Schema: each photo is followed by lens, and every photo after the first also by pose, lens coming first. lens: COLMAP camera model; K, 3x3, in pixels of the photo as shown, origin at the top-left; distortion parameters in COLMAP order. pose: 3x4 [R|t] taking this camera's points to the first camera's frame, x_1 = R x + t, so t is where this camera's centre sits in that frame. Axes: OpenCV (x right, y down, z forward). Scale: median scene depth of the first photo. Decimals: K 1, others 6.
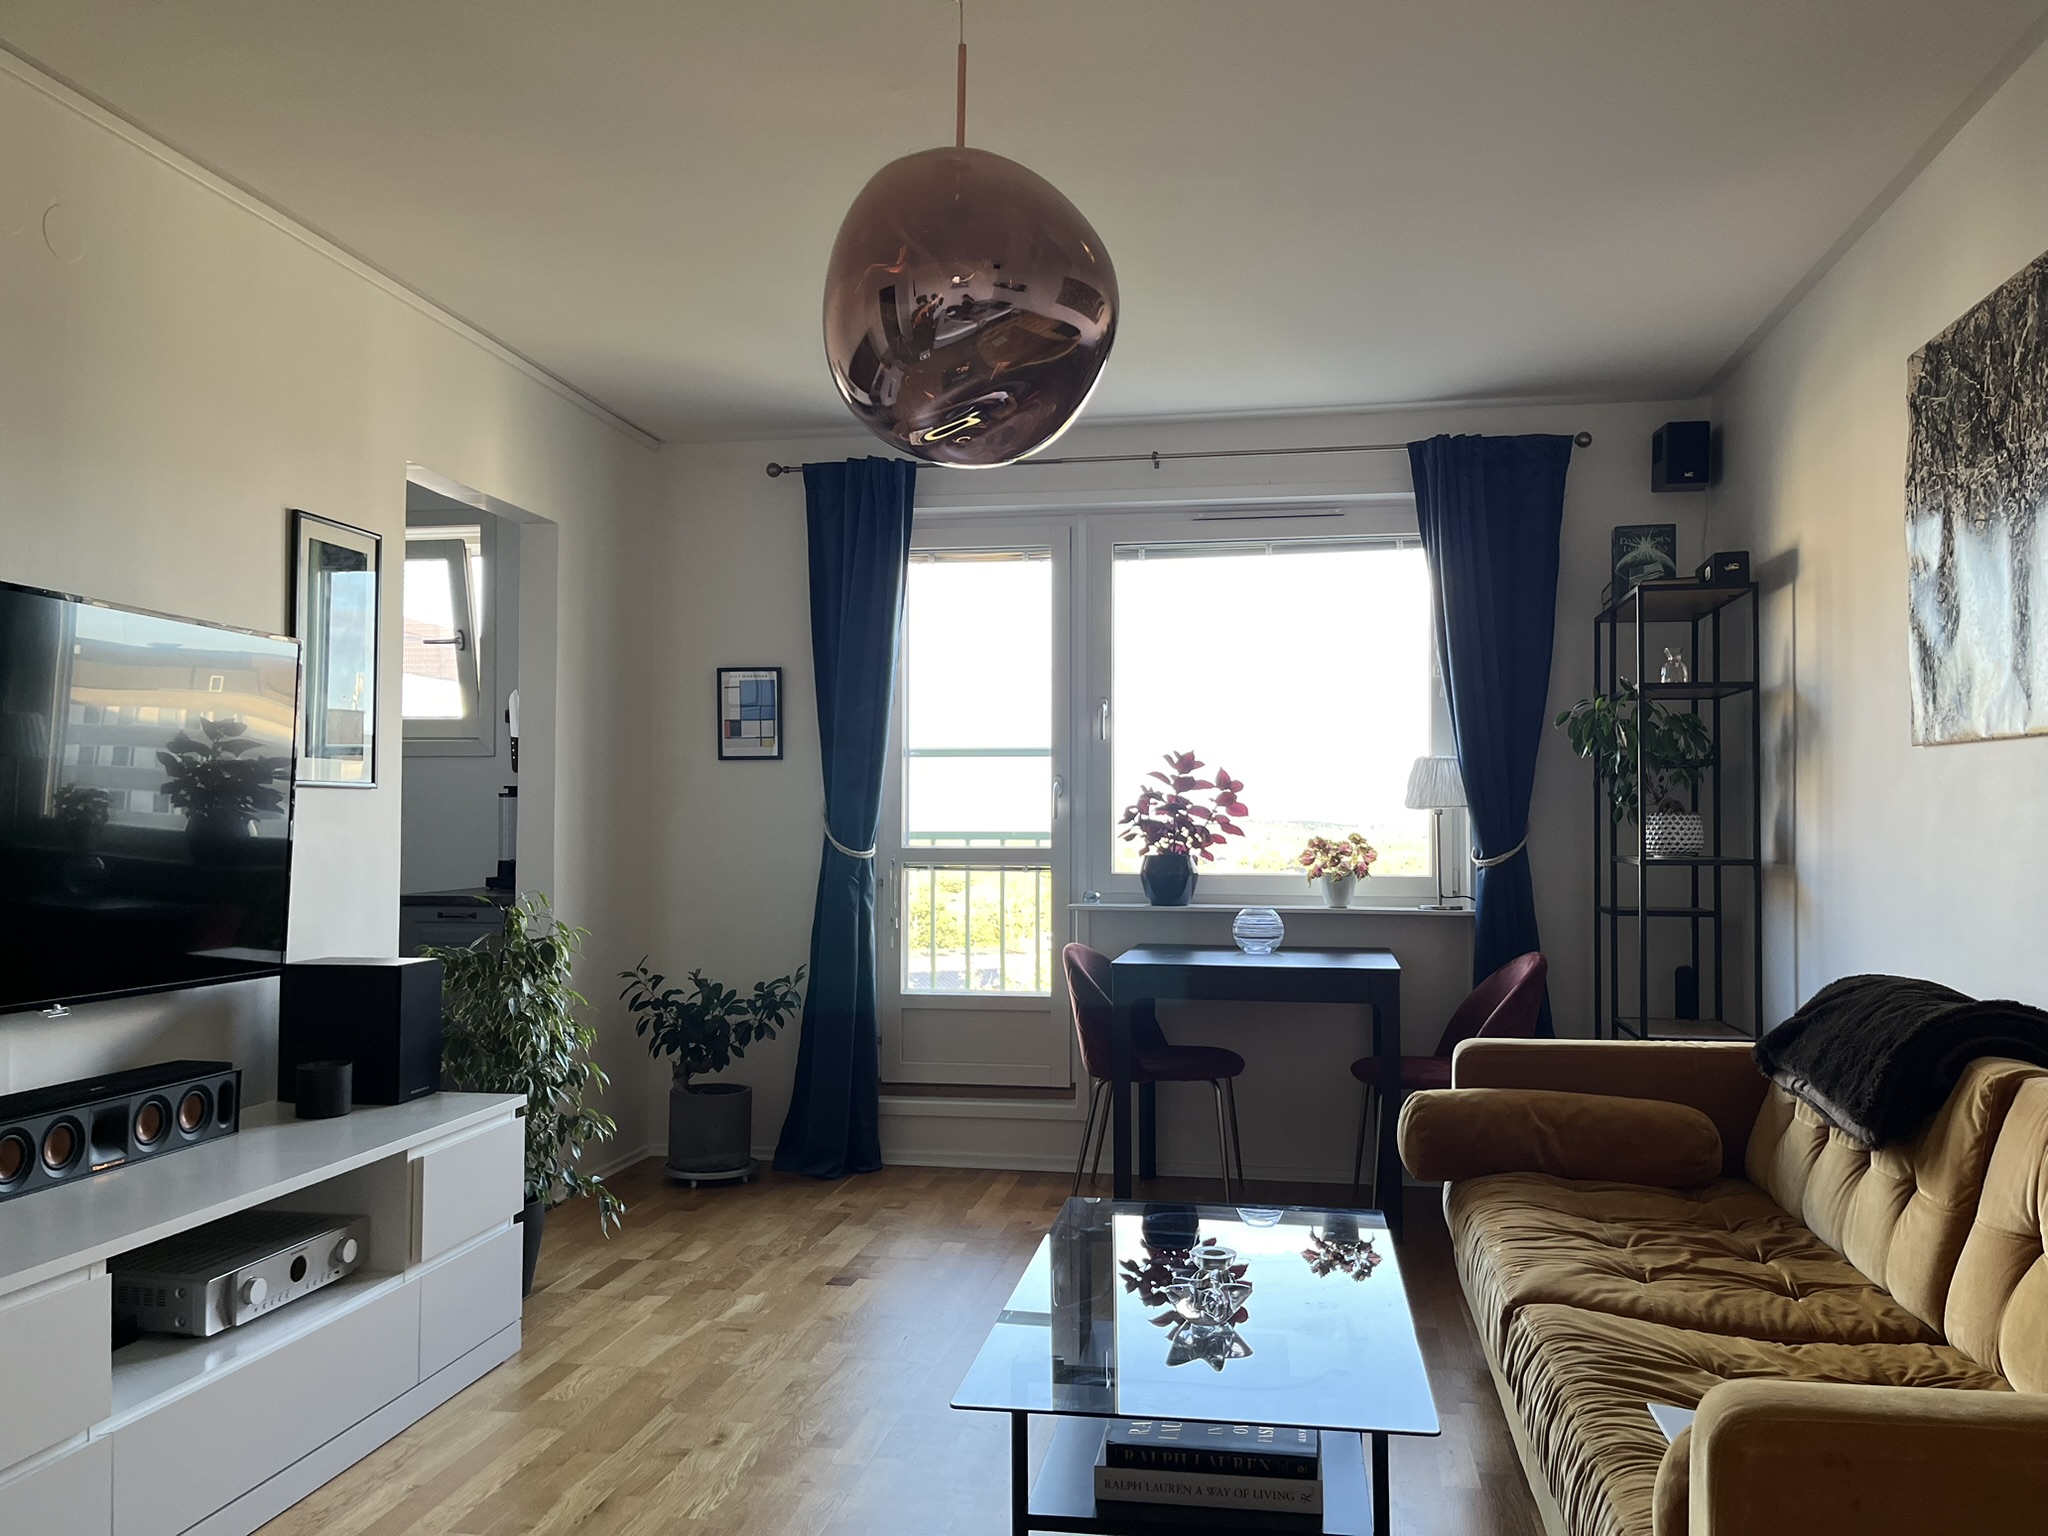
lens RADIAL K [[1566.0, 0, 1037.1], [0, 1566.0, 816.9], [0, 0, 1]] dist [0.064254, -0.072585]
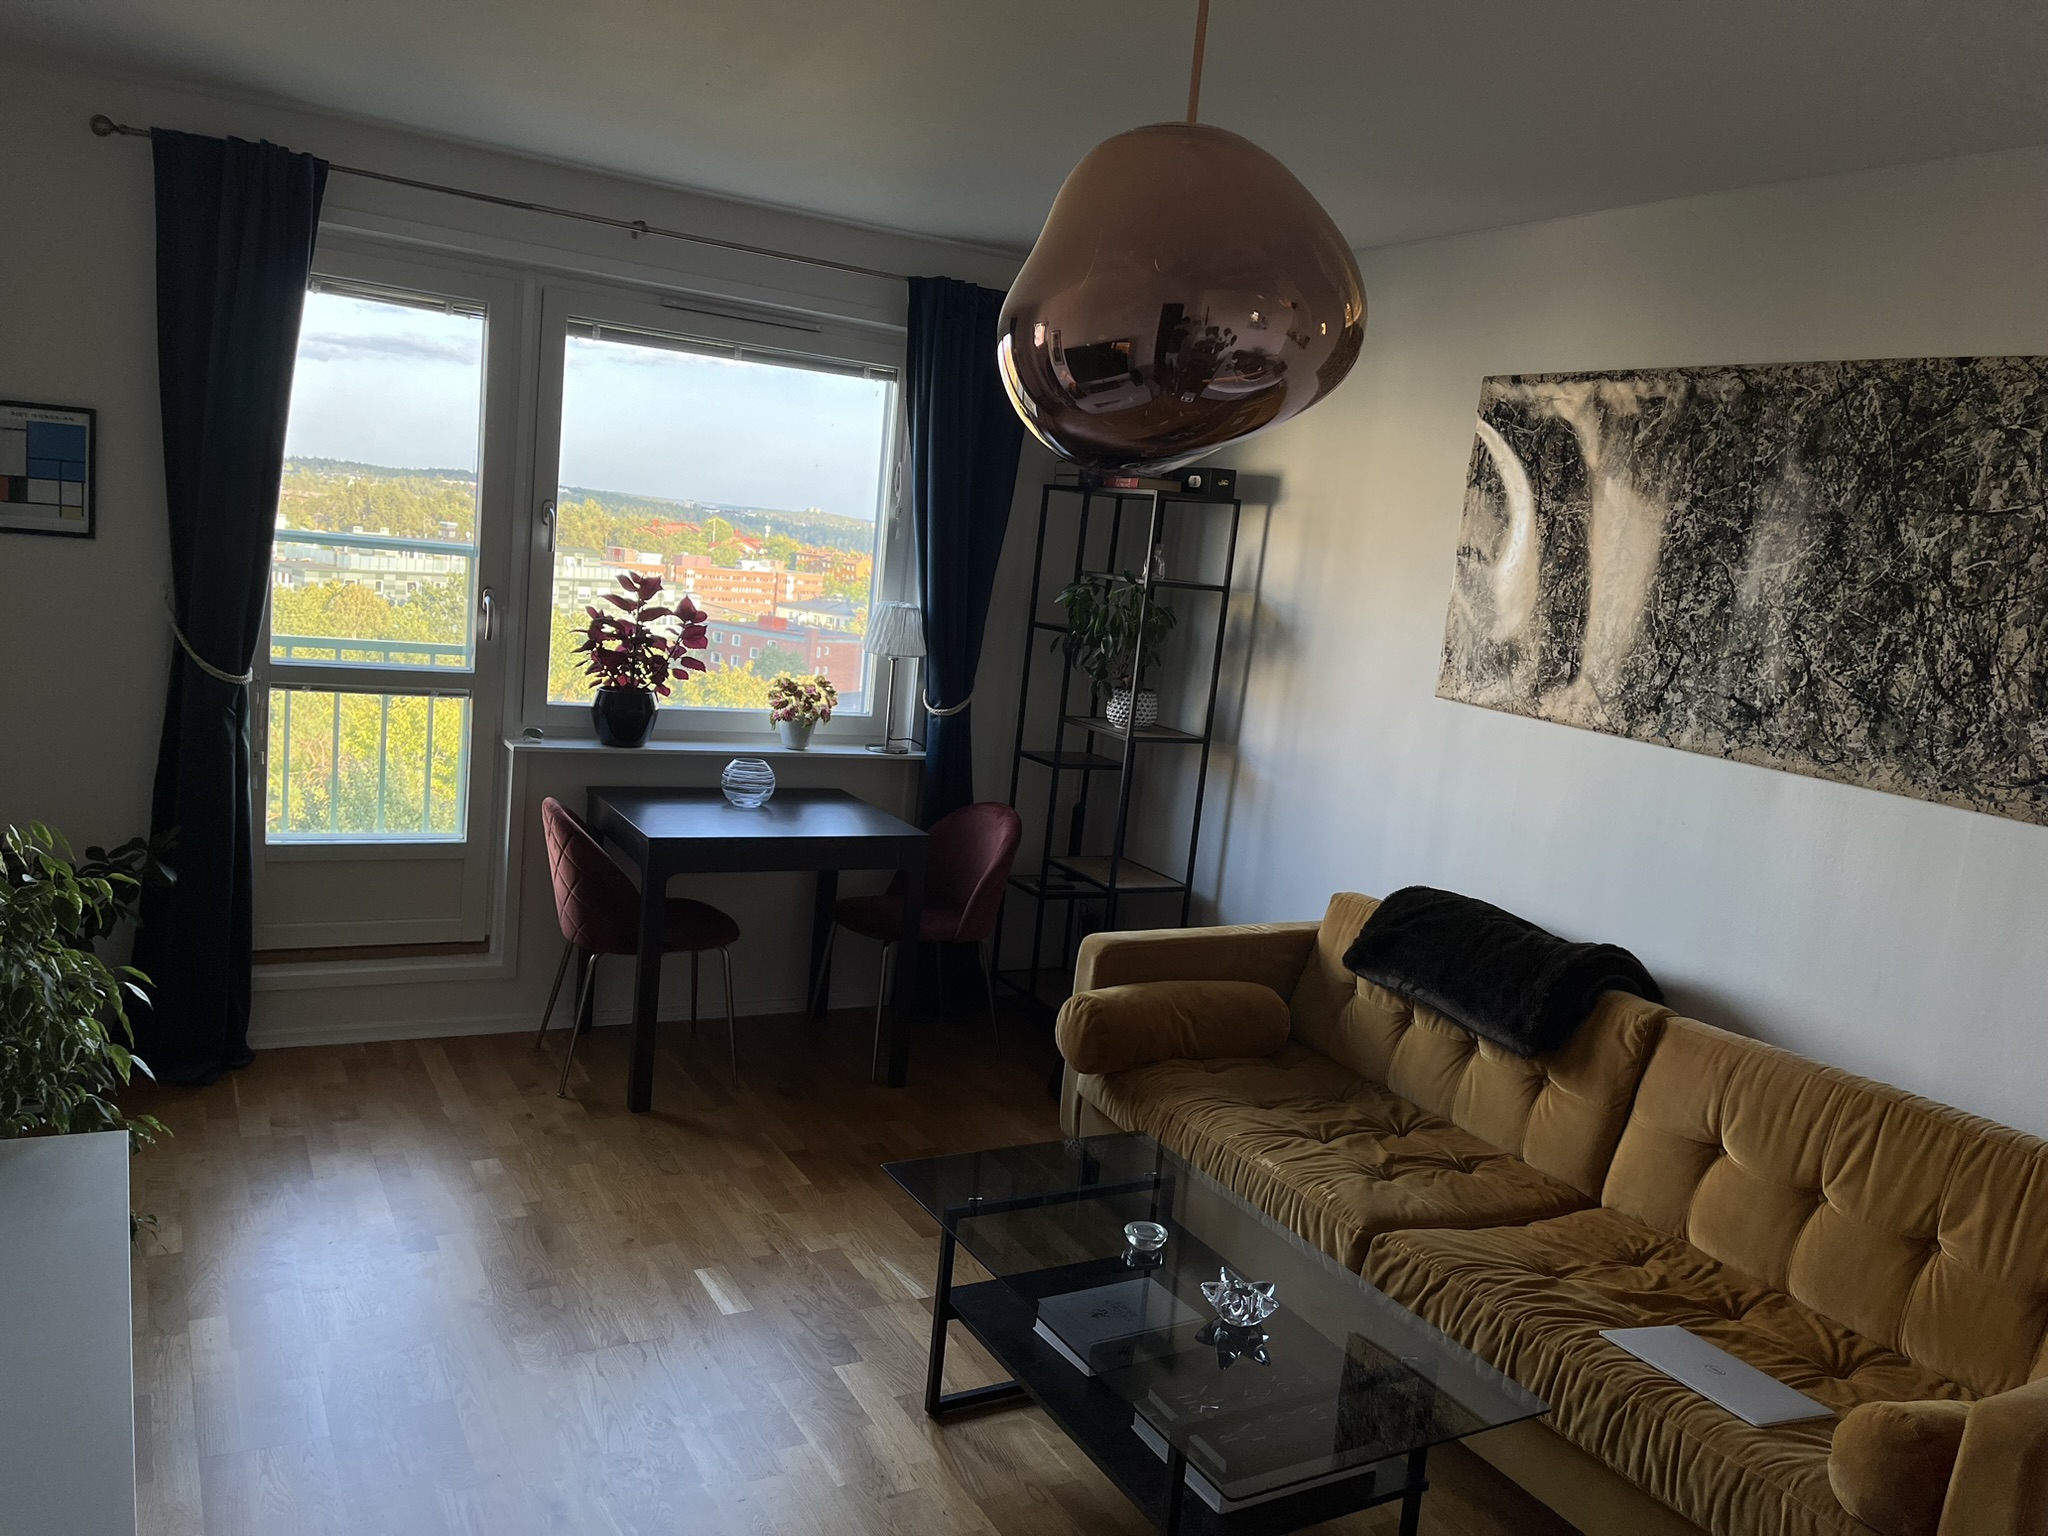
lens RADIAL K [[1566.0, 0, 1037.1], [0, 1566.0, 816.9], [0, 0, 1]] dist [0.064254, -0.072585]
pose [[0.775721, -0.036259, 0.630034, -0.307233], [-0.101714, 0.978112, 0.181525, -0.092994], [-0.622825, -0.204896, 0.755054, 0.151213]]
